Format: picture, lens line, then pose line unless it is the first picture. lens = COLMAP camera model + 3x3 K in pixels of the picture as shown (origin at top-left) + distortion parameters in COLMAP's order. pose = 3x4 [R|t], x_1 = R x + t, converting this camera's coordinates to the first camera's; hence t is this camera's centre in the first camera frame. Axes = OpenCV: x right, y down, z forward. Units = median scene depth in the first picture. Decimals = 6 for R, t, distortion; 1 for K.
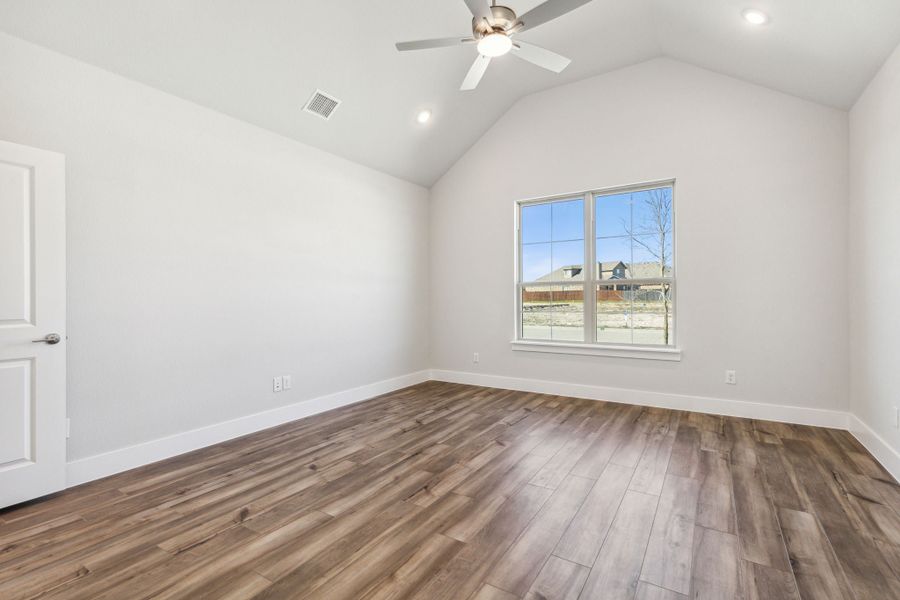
lens RADIAL K [[414.2, 0, 447.5], [0, 414.2, 298.9], [0, 0, 1]] dist [0.004499, 0.000252]
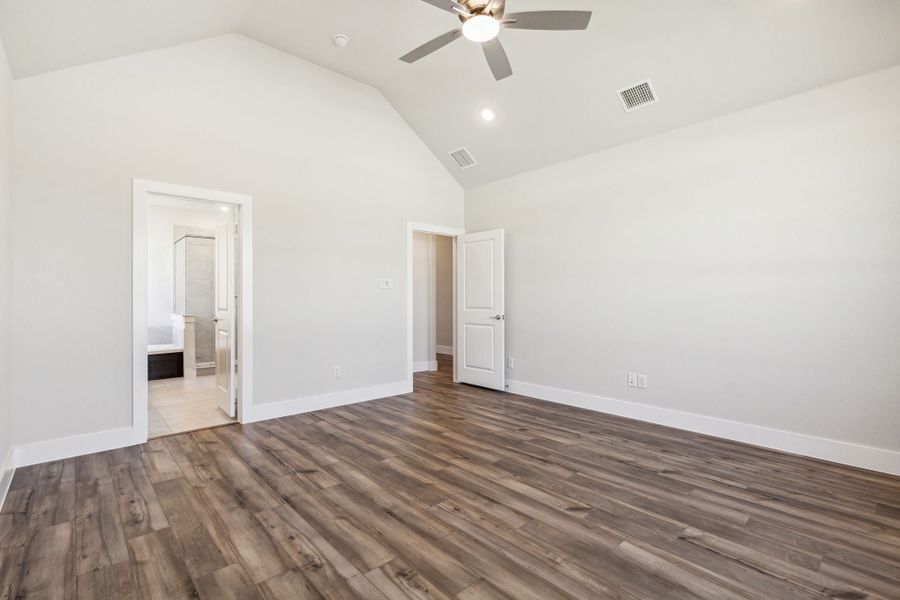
lens RADIAL K [[414.2, 0, 447.5], [0, 414.2, 298.9], [0, 0, 1]] dist [0.004499, 0.000252]
pose [[-0.263969, 0.007700, -0.964500, 0.905958], [0.001788, 0.999970, 0.007494, -0.008981], [0.964530, 0.000254, -0.263975, 1.033398]]
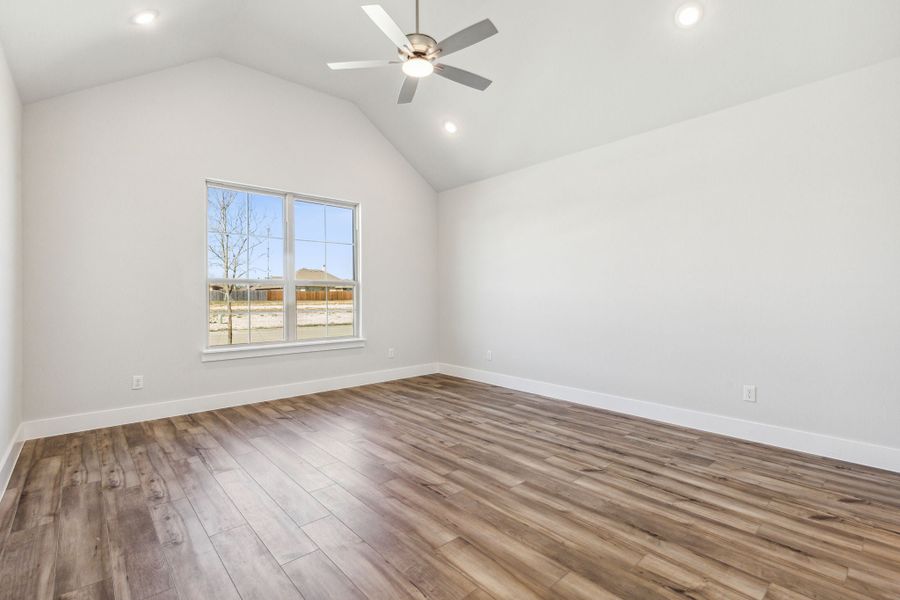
lens RADIAL K [[415.2, 0, 440.7], [0, 415.2, 296.5], [0, 0, 1]] dist [0.001428, 0.000062]
pose [[0.286577, 0.009355, 0.958012, -0.816636], [0.004061, 0.999931, -0.010979, 0.012440], [-0.958049, 0.007037, 0.286519, 0.554188]]
